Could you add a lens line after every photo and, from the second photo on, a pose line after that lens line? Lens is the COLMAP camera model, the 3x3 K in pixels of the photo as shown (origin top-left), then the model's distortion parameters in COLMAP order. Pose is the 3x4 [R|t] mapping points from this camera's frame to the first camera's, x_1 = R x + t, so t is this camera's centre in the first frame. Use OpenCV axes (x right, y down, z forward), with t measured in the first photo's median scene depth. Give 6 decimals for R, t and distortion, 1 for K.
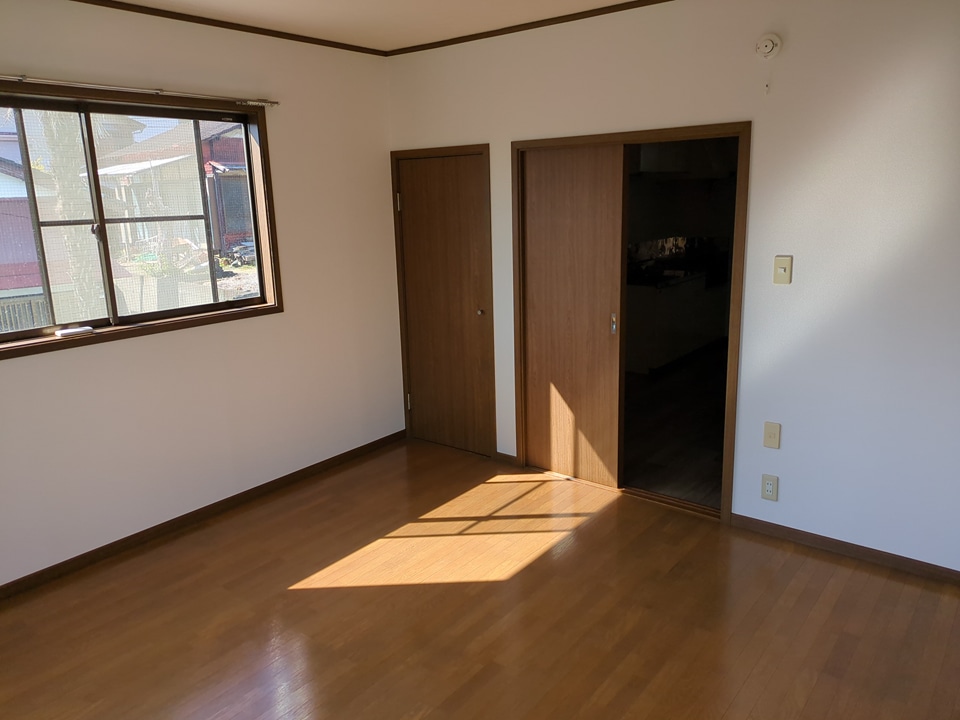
lens RADIAL K [[696.7, 0, 478.5], [0, 696.7, 351.1], [0, 0, 1]] dist [0.011981, -0.009797]
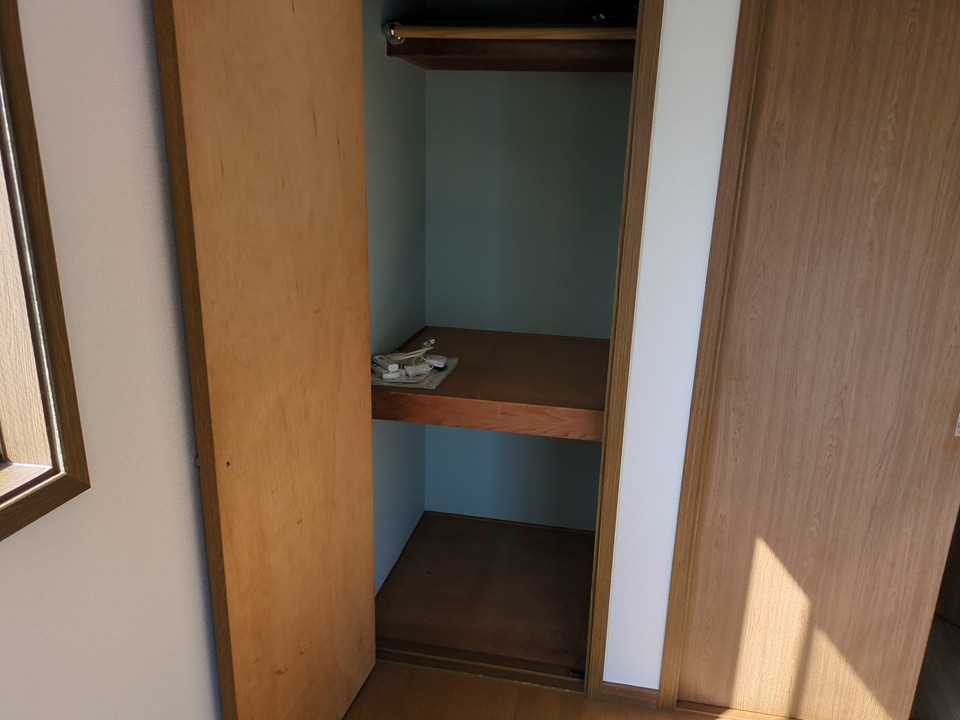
lens RADIAL K [[696.7, 0, 478.5], [0, 696.7, 351.1], [0, 0, 1]] dist [0.011981, -0.009797]
pose [[0.894677, -0.068165, 0.441482, -0.255782], [0.043200, 0.996860, 0.066368, -0.114367], [-0.444619, -0.040306, 0.894812, 0.693869]]
